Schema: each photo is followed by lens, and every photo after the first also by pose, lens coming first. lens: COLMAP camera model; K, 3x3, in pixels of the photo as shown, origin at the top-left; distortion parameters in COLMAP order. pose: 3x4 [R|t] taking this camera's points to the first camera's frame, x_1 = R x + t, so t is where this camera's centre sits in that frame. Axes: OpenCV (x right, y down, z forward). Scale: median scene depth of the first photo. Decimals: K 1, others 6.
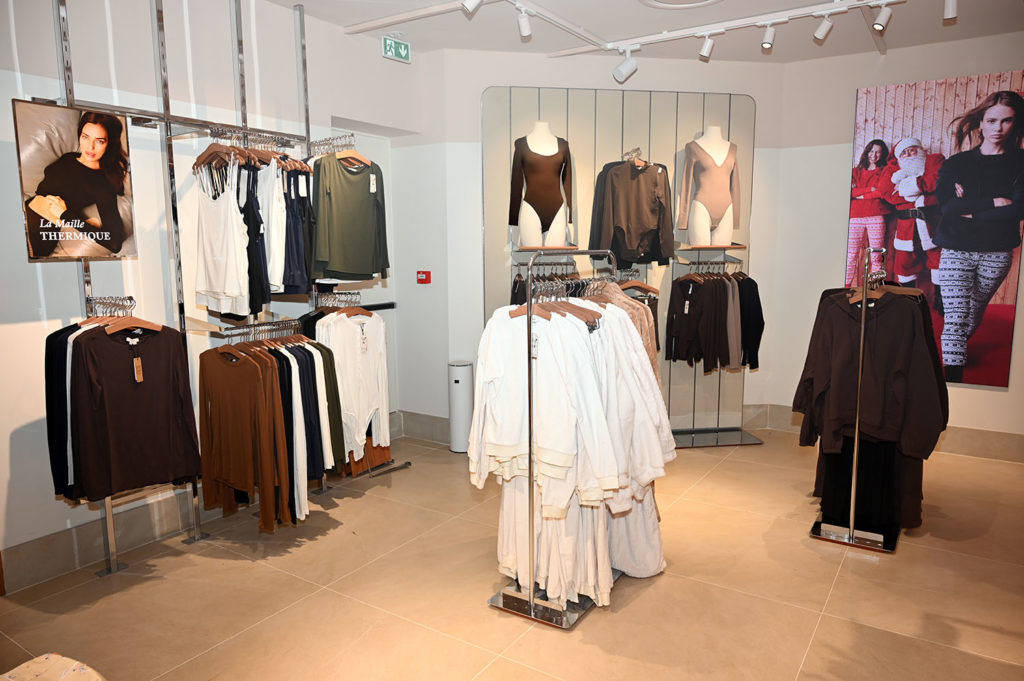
lens RADIAL K [[685.0, 0, 512.0], [0, 685.0, 340.5], [0, 0, 1]] dist [-0.000798, 0.000043]
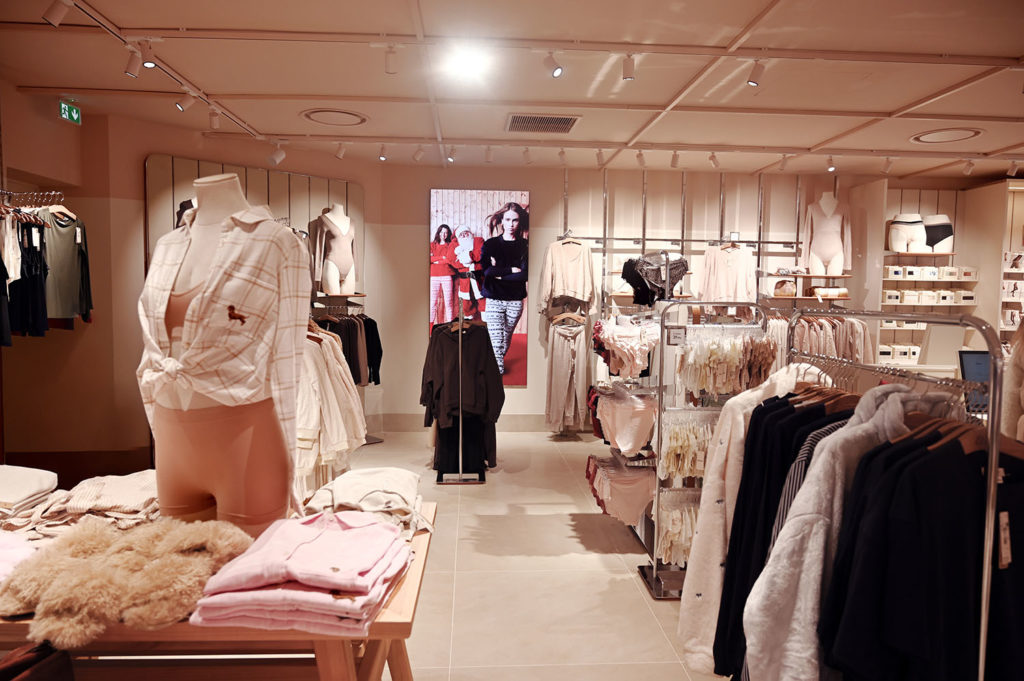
lens RADIAL K [[685.0, 0, 512.0], [0, 685.0, 340.5], [0, 0, 1]] dist [-0.000798, 0.000043]
pose [[0.799631, -0.025122, 0.599966, -0.255191], [0.065247, 0.996844, -0.045221, 0.034092], [-0.596936, 0.075307, 0.798747, -0.260662]]
